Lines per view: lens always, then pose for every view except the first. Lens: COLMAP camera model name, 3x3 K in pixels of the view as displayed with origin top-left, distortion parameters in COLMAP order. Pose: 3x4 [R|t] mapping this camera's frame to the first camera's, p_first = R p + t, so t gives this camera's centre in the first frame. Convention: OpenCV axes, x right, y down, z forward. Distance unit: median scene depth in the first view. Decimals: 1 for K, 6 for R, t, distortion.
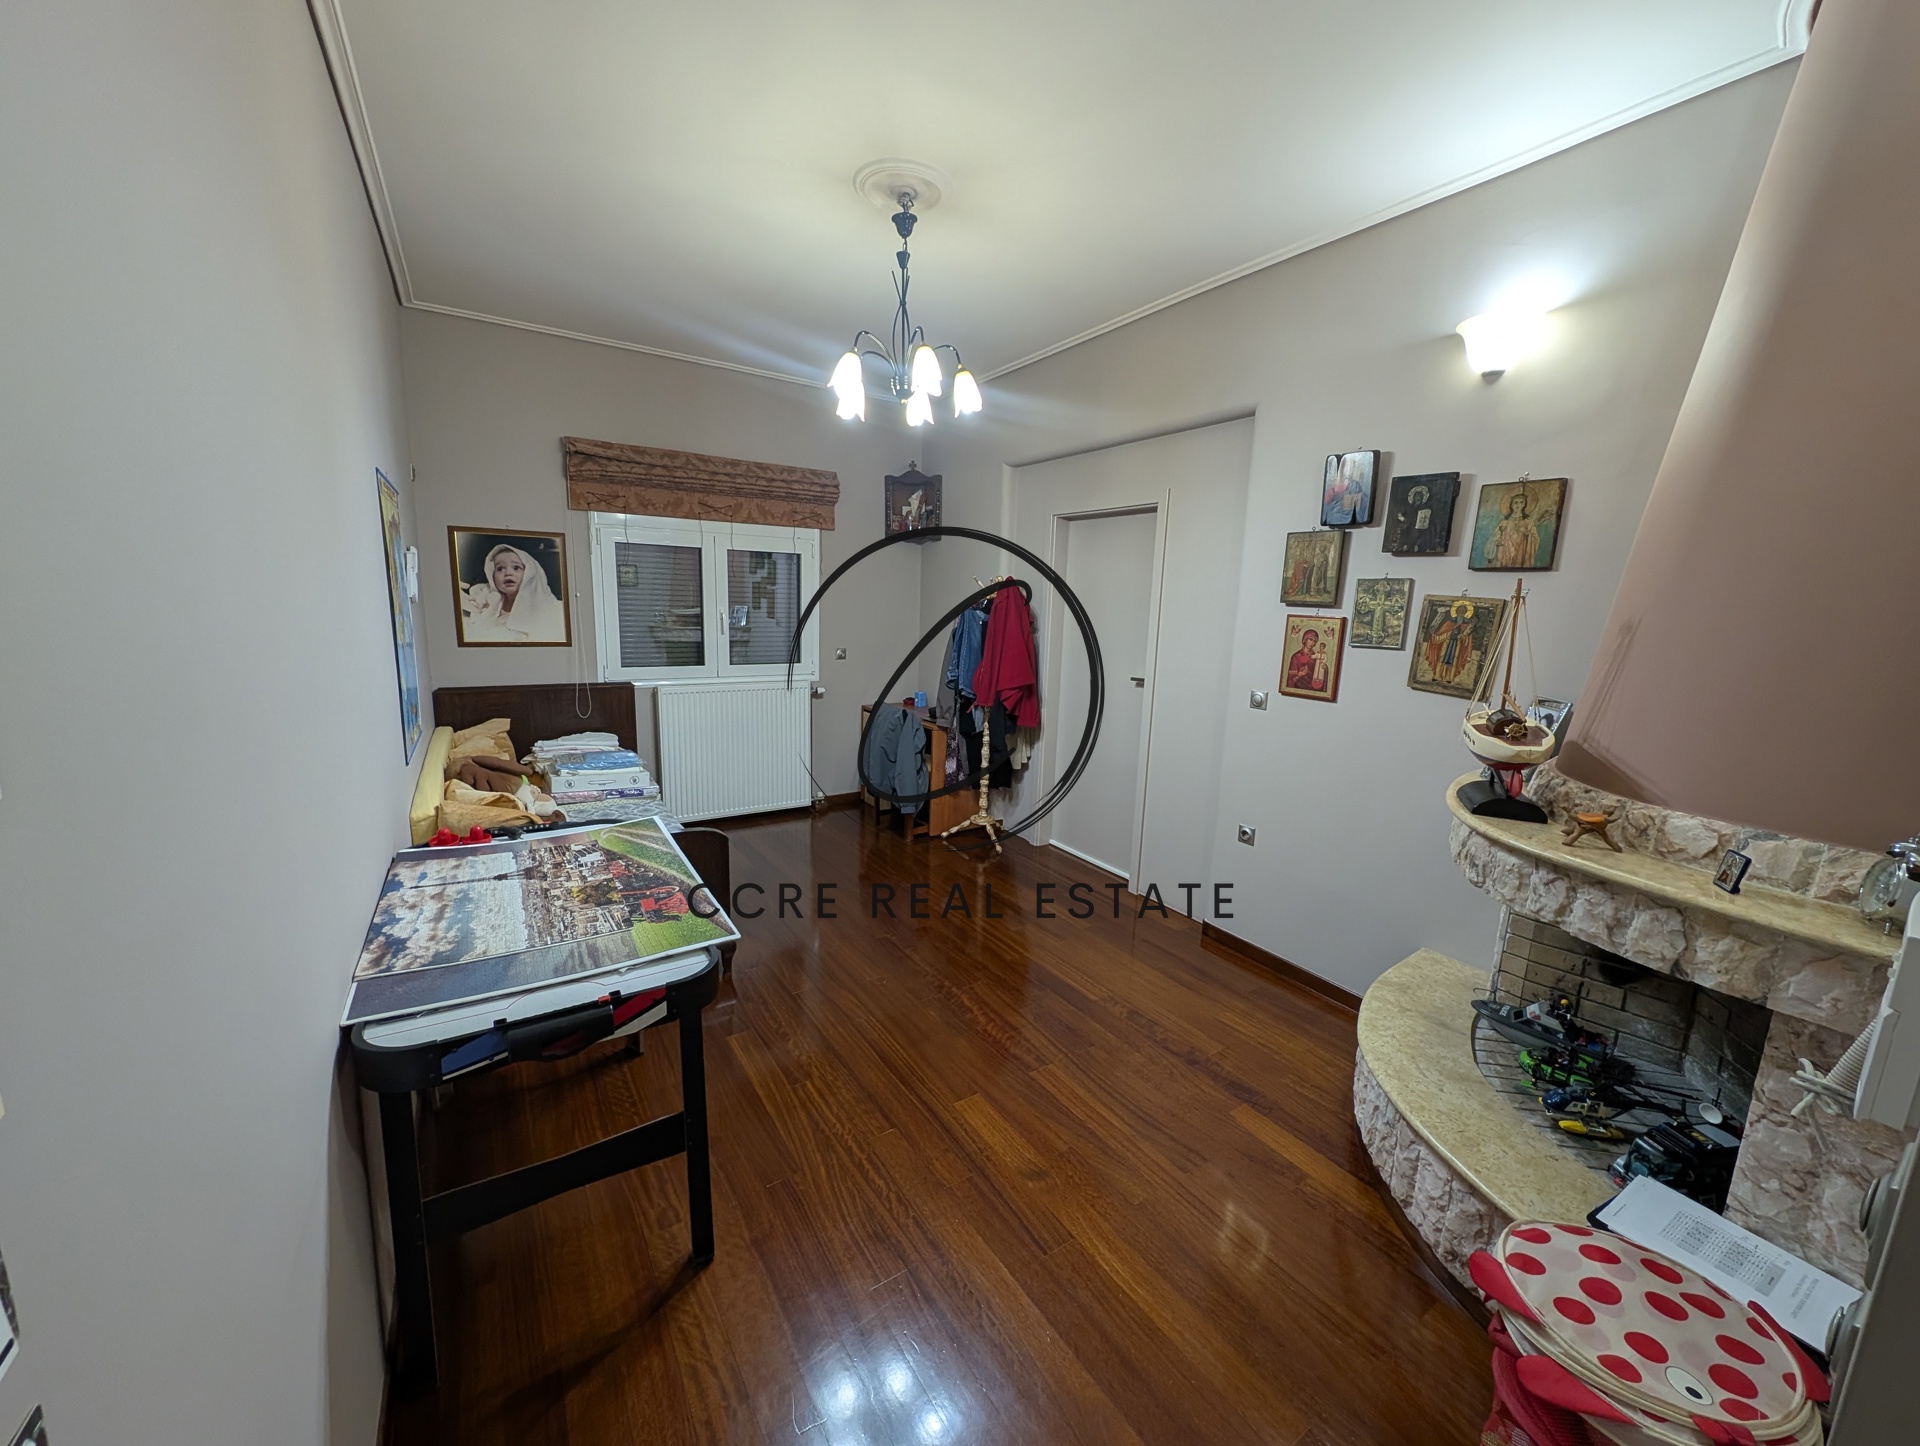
lens RADIAL K [[728.0, 0, 956.5], [0, 728.0, 725.4], [0, 0, 1]] dist [0.001248, 0.000129]
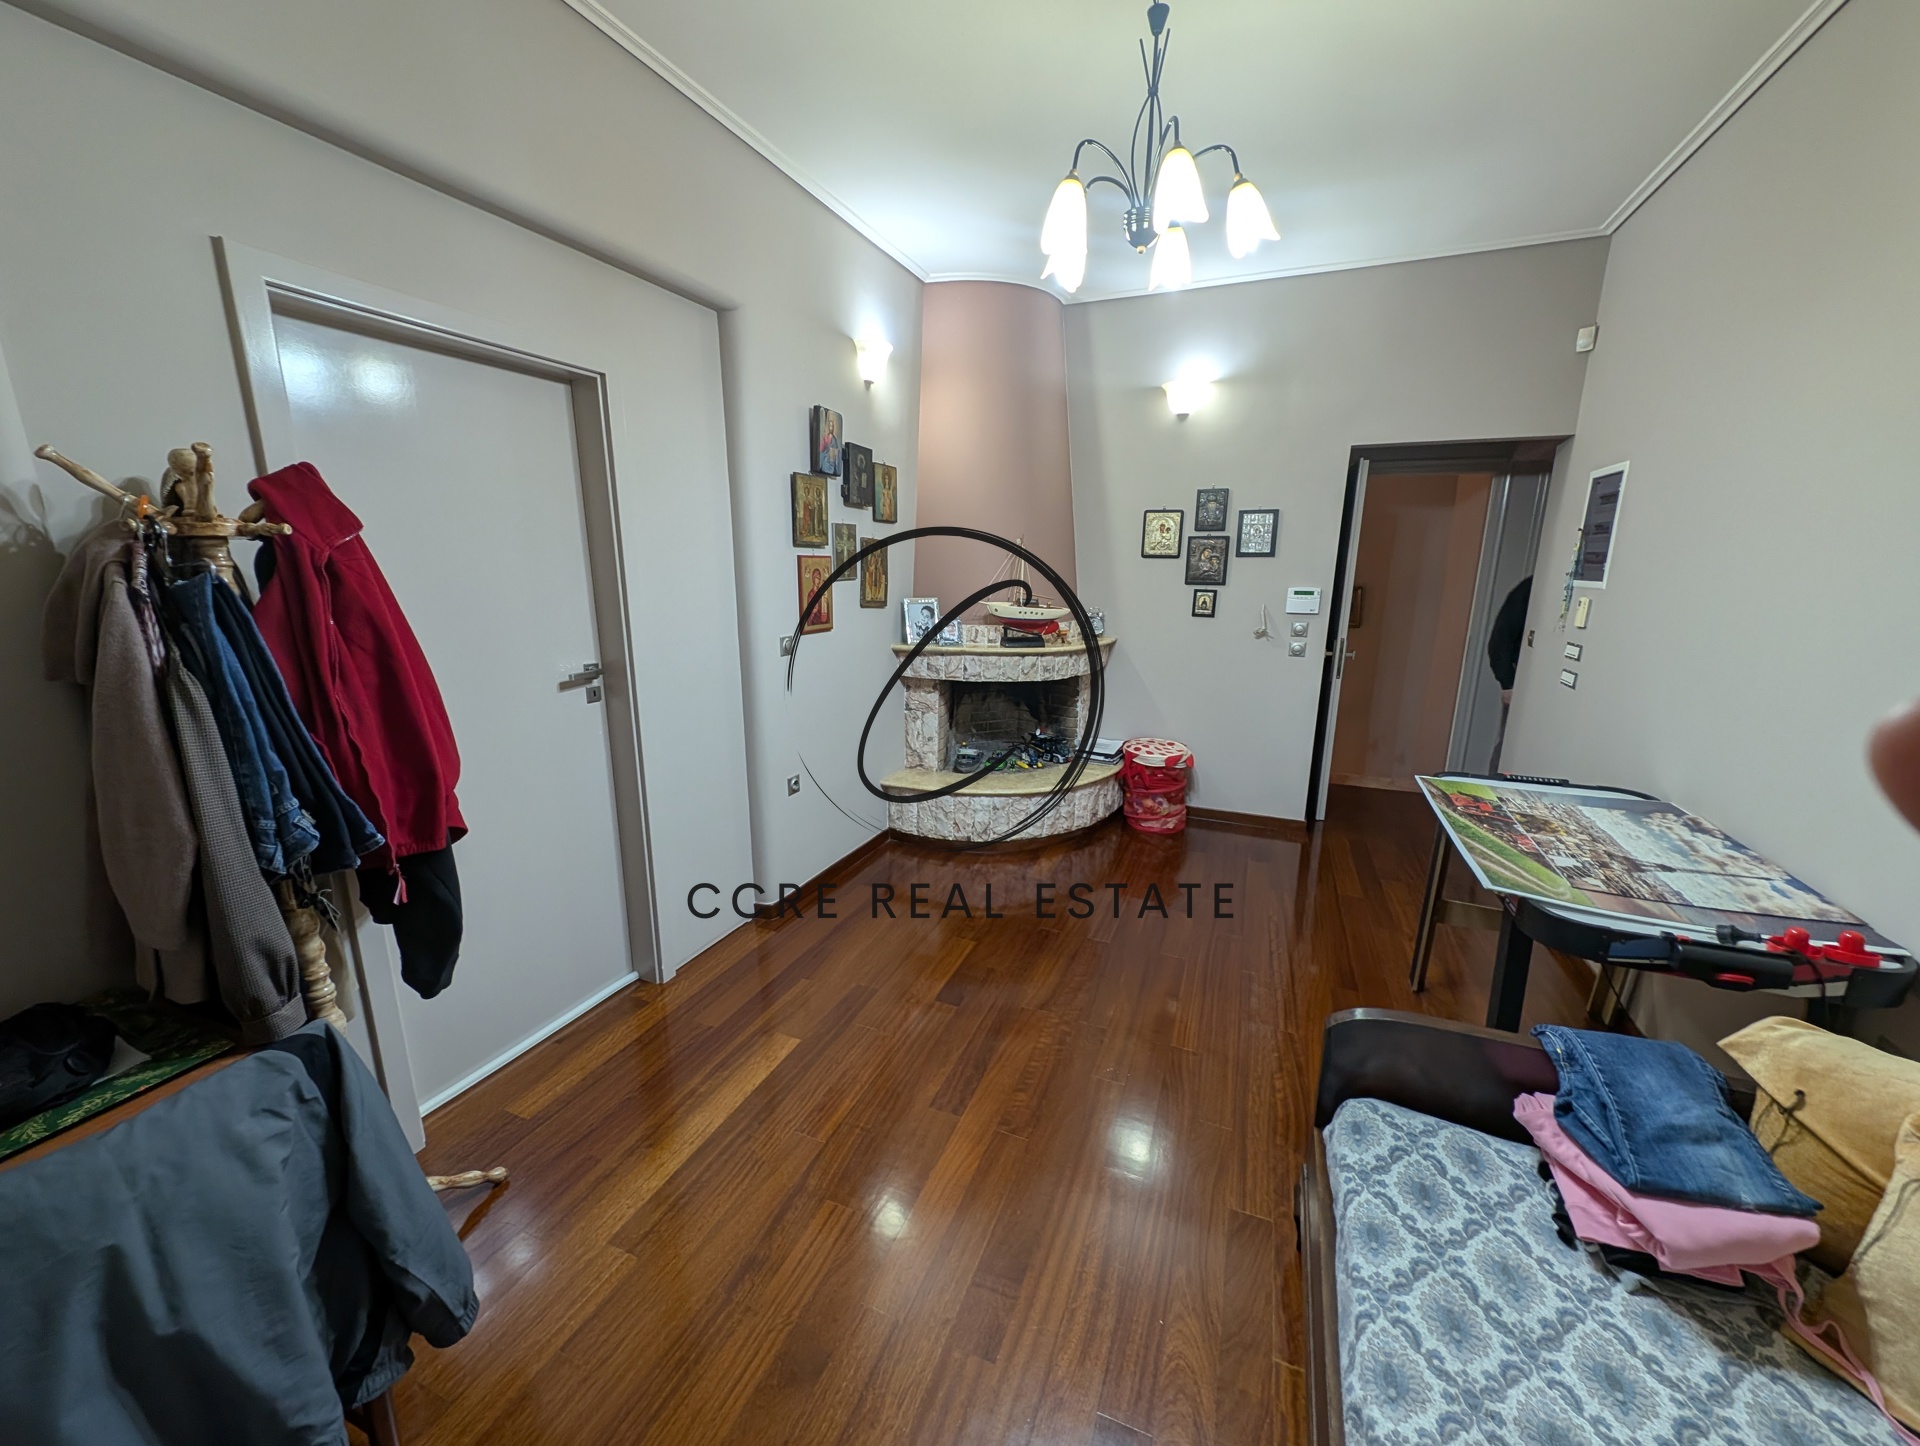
lens RADIAL K [[728.0, 0, 955.0], [0, 728.0, 722.9], [0, 0, 1]] dist [0.001248, 0.000129]
pose [[-0.558652, -0.221651, 0.799237, -0.786194], [0.117631, 0.932715, 0.340890, -0.381154], [-0.821018, 0.284454, -0.494989, 2.074258]]
